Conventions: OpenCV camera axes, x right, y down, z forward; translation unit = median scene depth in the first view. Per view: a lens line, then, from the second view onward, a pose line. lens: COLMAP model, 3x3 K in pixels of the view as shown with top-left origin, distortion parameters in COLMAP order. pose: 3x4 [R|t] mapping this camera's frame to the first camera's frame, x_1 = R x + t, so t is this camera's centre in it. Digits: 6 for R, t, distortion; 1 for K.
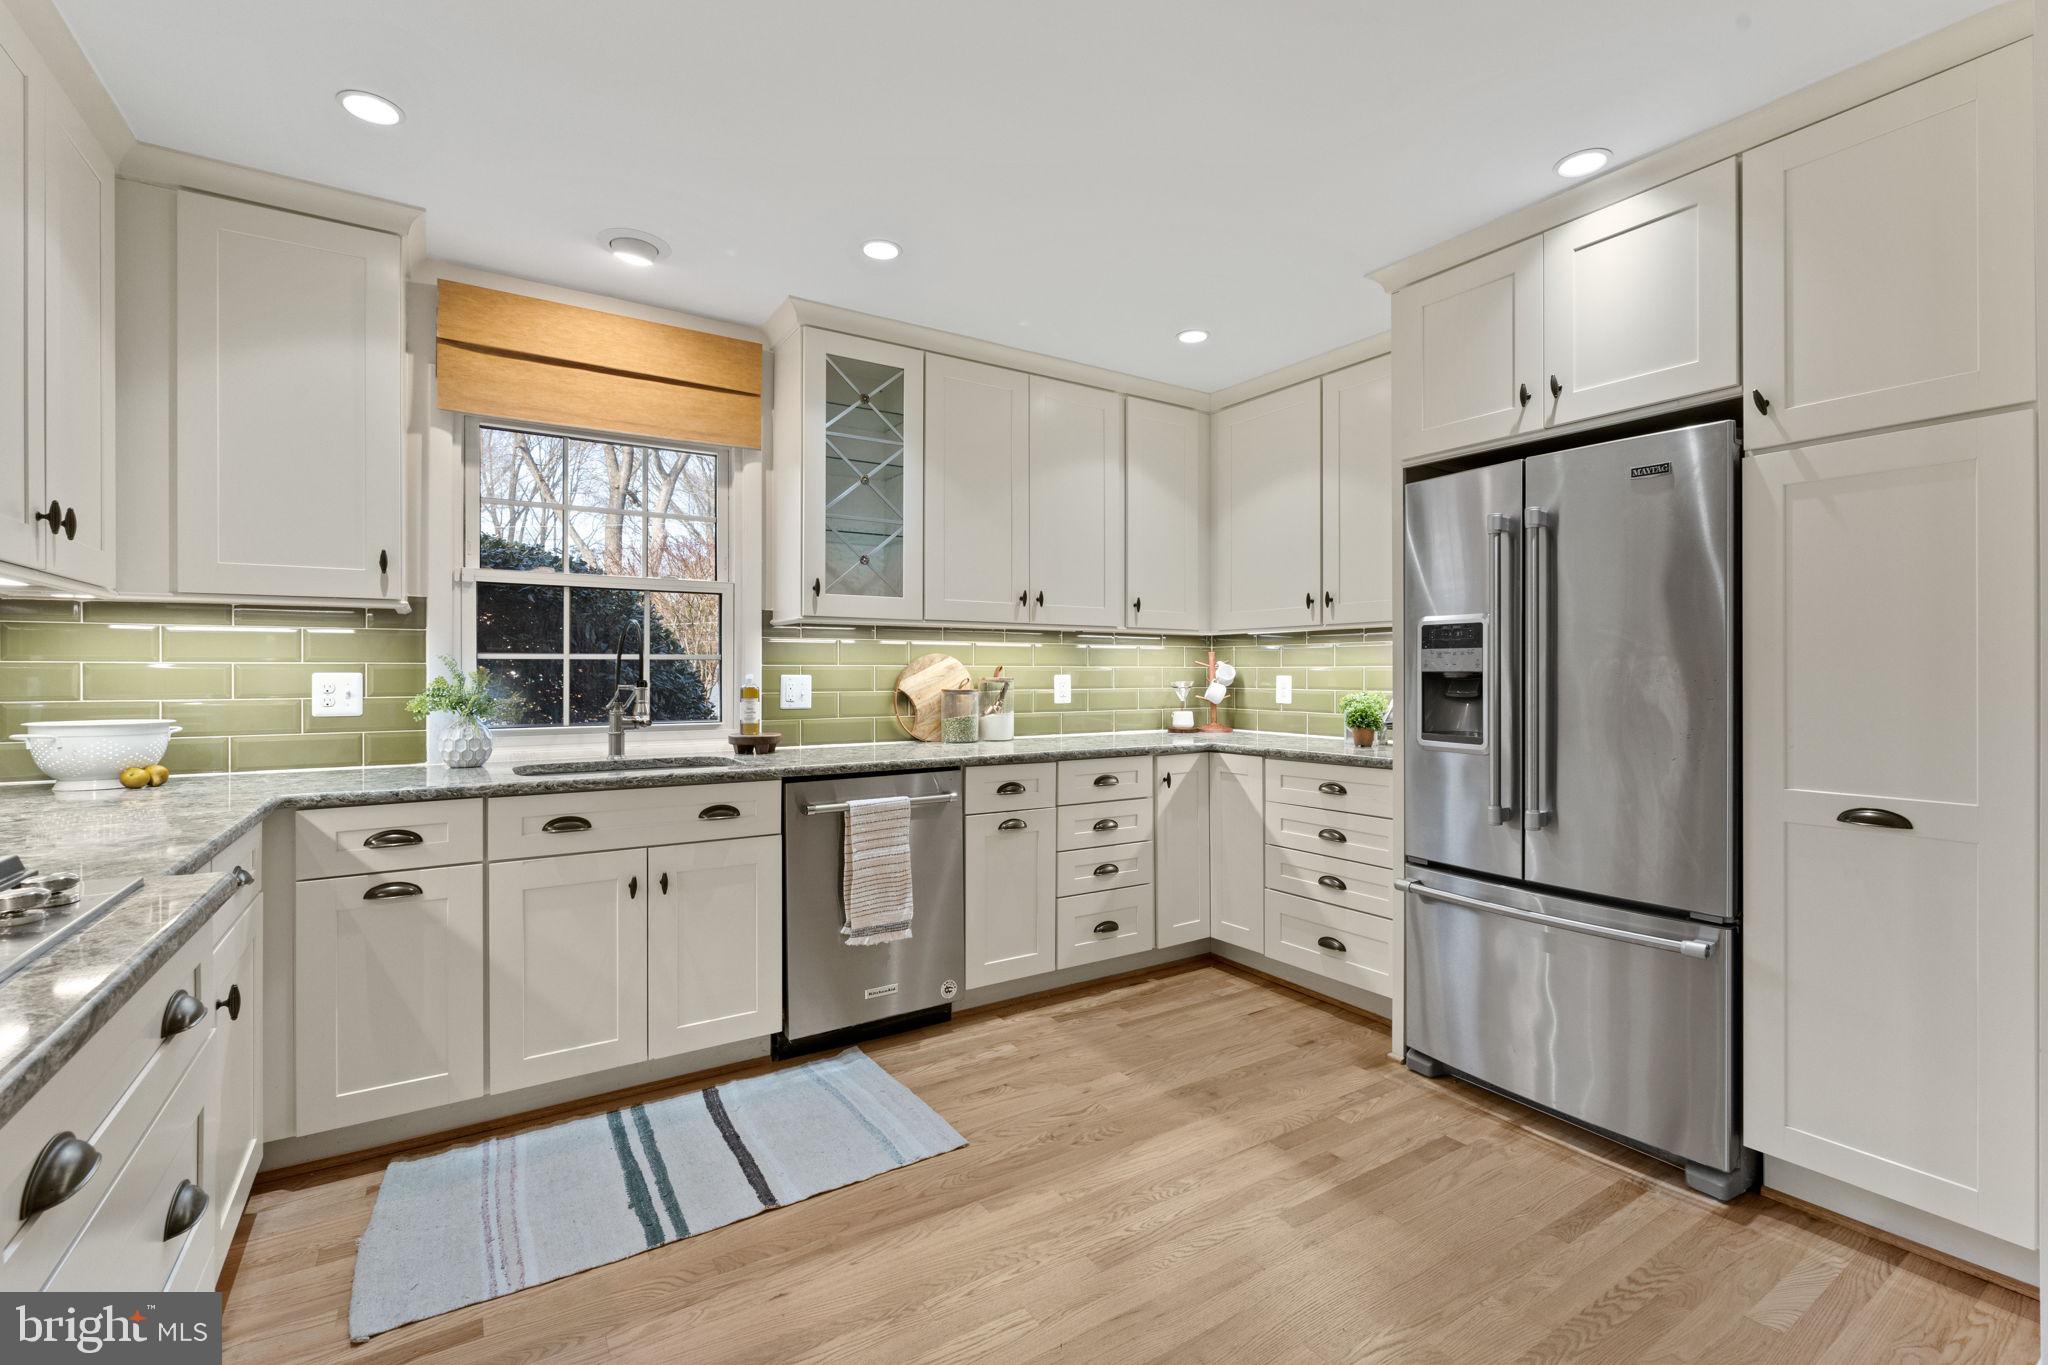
lens RADIAL K [[892.1, 0, 1022.8], [0, 892.1, 671.0], [0, 0, 1]] dist [-0.003107, 0.000263]
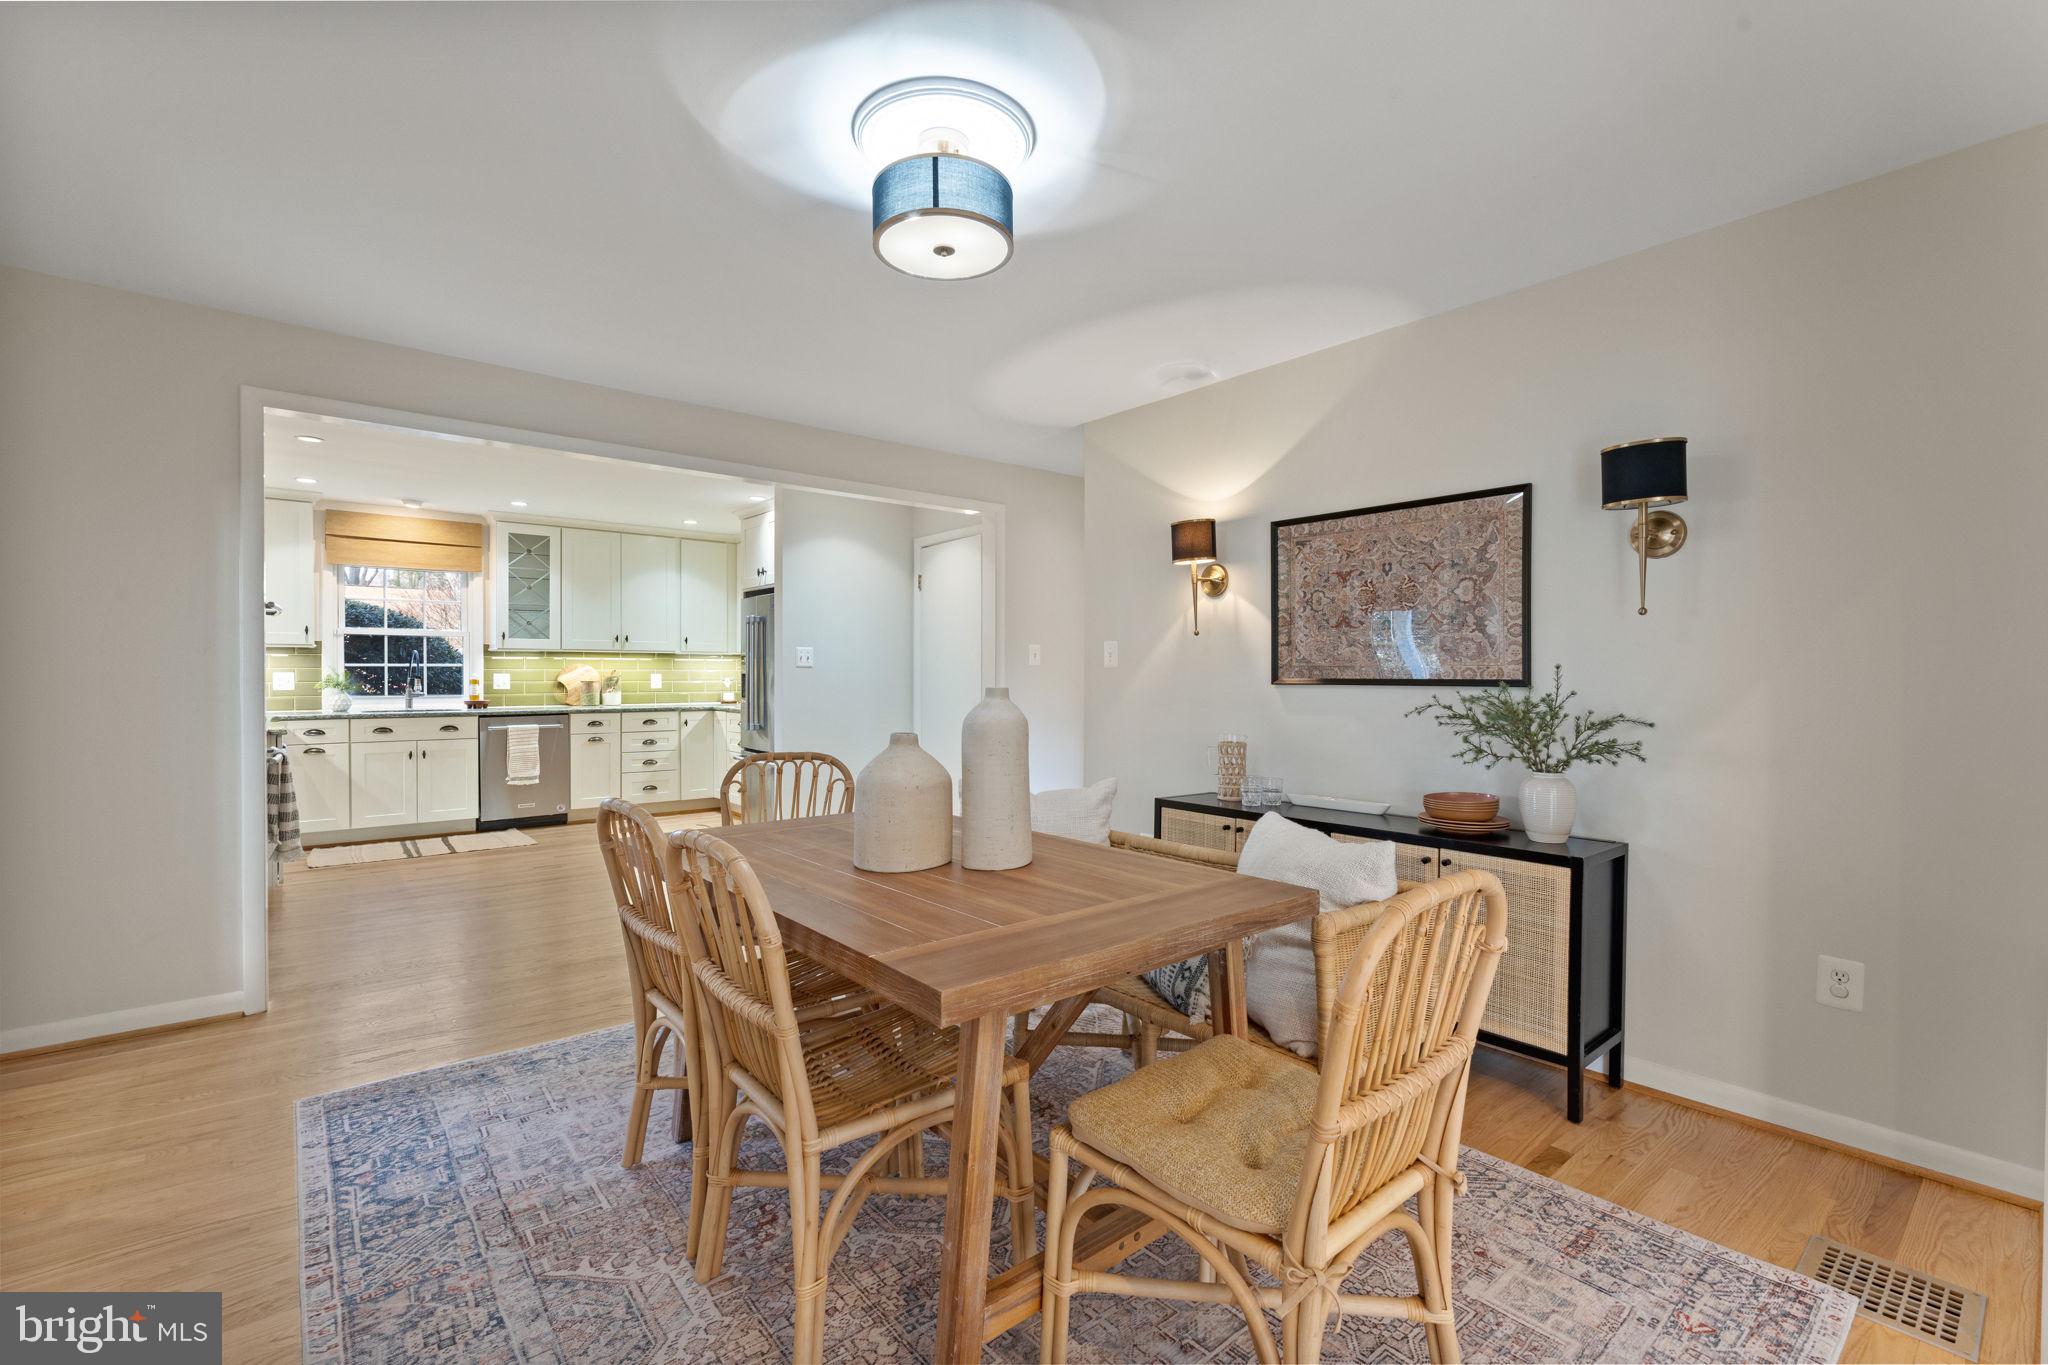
lens RADIAL K [[892.1, 0, 1022.6], [0, 892.1, 681.2], [0, 0, 1]] dist [-0.003107, 0.000263]
pose [[0.993417, 0.002930, 0.114515, 0.911672], [-0.004579, 0.999890, 0.014140, -0.016978], [-0.114461, -0.014572, 0.993321, -1.565678]]
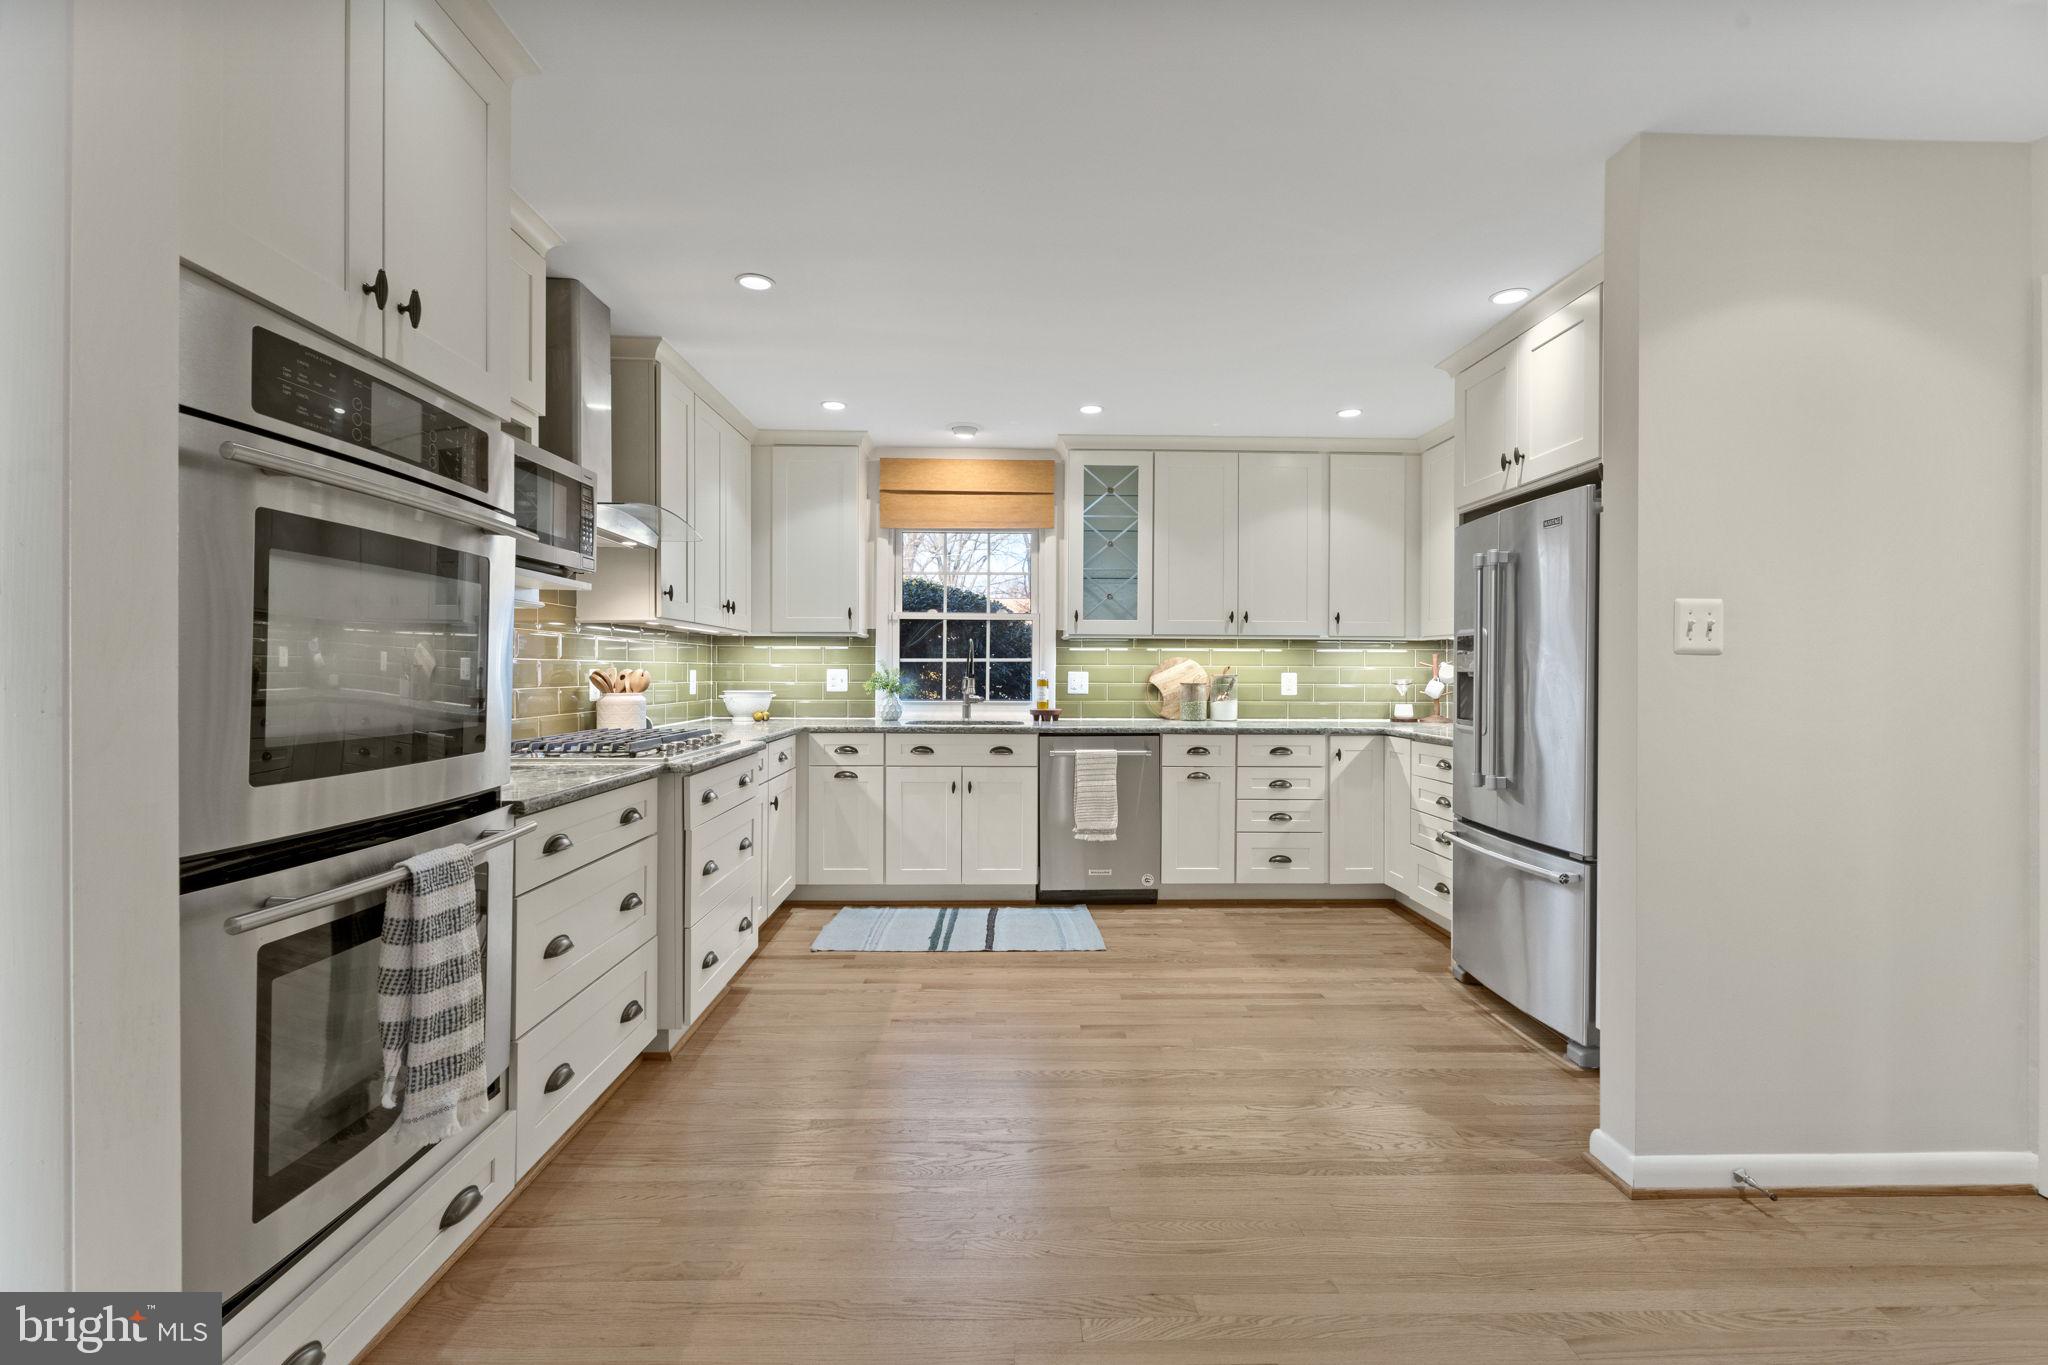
lens RADIAL K [[892.1, 0, 1029.1], [0, 892.1, 672.4], [0, 0, 1]] dist [-0.003107, 0.000263]
pose [[0.857208, 0.006176, -0.514933, 0.554440], [-0.003897, 0.999977, 0.005508, -0.003234], [0.514955, -0.002715, 0.857213, -0.425243]]
